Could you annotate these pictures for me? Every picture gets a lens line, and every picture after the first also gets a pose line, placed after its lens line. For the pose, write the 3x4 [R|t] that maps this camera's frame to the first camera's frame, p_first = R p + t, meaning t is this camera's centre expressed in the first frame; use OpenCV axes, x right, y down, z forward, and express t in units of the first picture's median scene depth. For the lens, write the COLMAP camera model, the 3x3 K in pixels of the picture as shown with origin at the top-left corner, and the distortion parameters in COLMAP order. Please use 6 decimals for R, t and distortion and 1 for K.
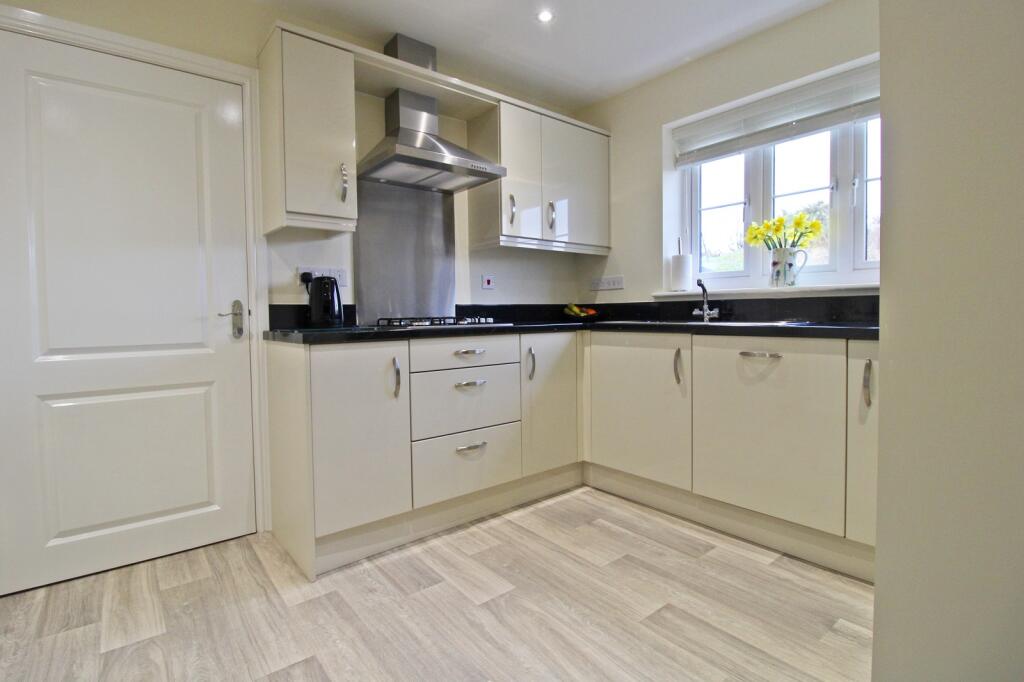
lens RADIAL K [[495.7, 0, 513.9], [0, 495.7, 329.4], [0, 0, 1]] dist [-0.001082, -0.000823]
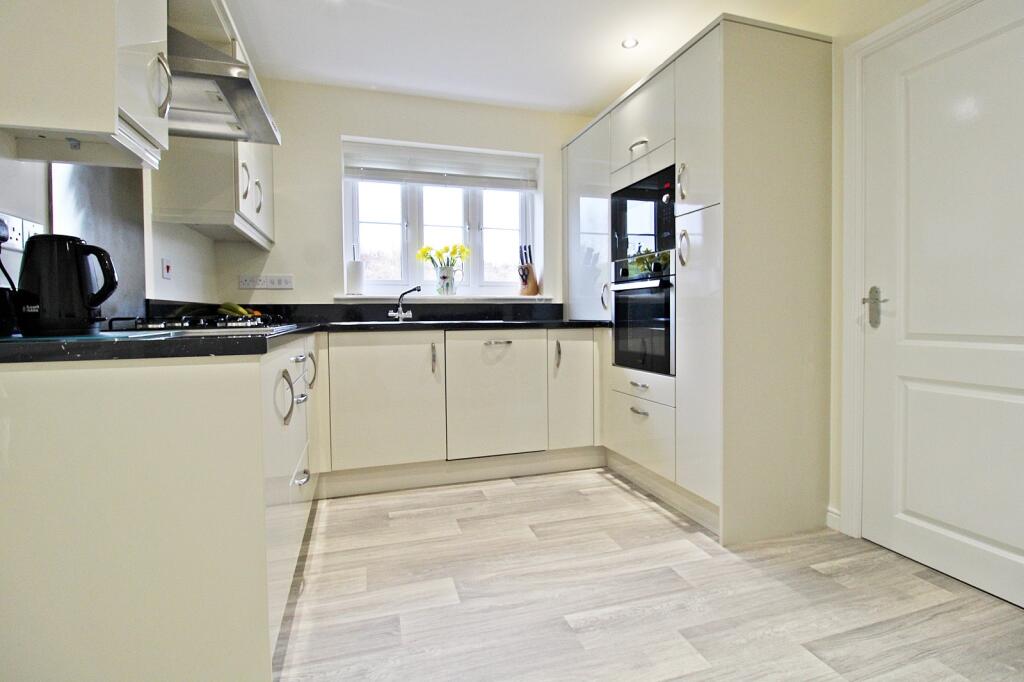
lens RADIAL K [[489.9, 0, 511.6], [0, 489.9, 326.3], [0, 0, 1]] dist [0.001816, -0.000137]
pose [[0.374816, -0.012348, 0.927017, -0.700518], [0.036956, 0.999316, -0.001631, 0.007756], [-0.926363, 0.034870, 0.375015, 0.388944]]
